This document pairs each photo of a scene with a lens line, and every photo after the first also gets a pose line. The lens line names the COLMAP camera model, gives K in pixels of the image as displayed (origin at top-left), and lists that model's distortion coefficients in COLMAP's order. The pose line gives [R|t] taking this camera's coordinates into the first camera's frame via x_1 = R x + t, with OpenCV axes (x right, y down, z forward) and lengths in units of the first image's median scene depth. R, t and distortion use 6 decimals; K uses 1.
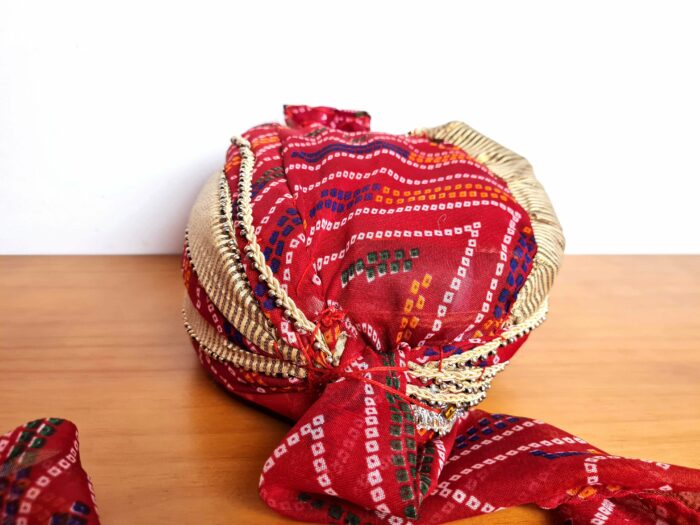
lens RADIAL K [[539.7, 0, 352.8], [0, 539.7, 275.6], [0, 0, 1]] dist [-0.011290, -0.002471]
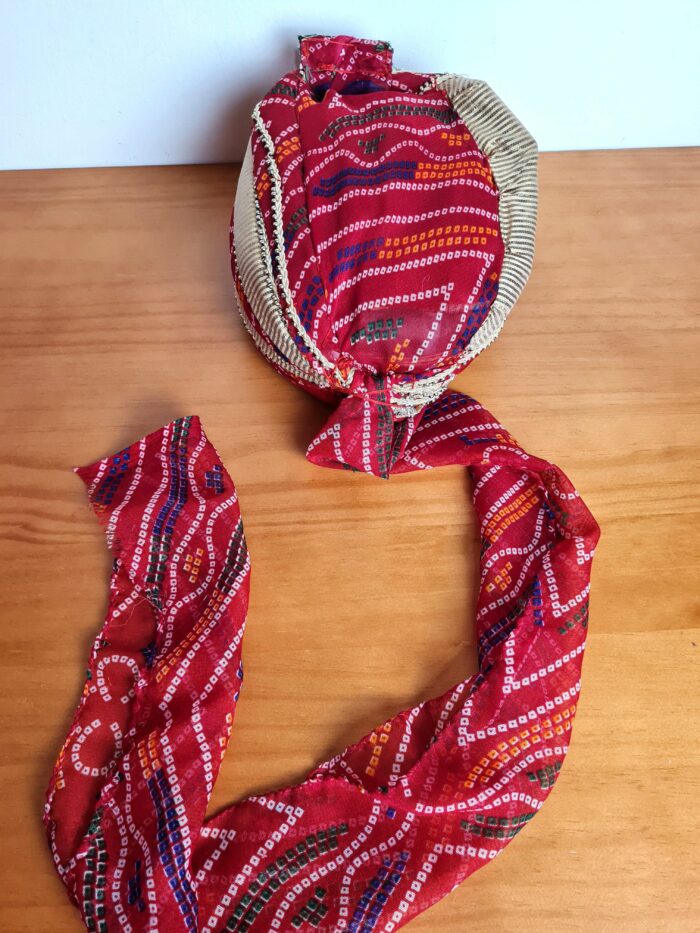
lens RADIAL K [[719.3, 0, 344.8], [0, 719.3, 466.4], [0, 0, 1]] dist [-0.011290, -0.002471]
pose [[0.997419, 0.037209, -0.061409, 0.099261], [0.013396, 0.743801, 0.668266, -1.077163], [0.070542, -0.667364, 0.741383, -0.749749]]
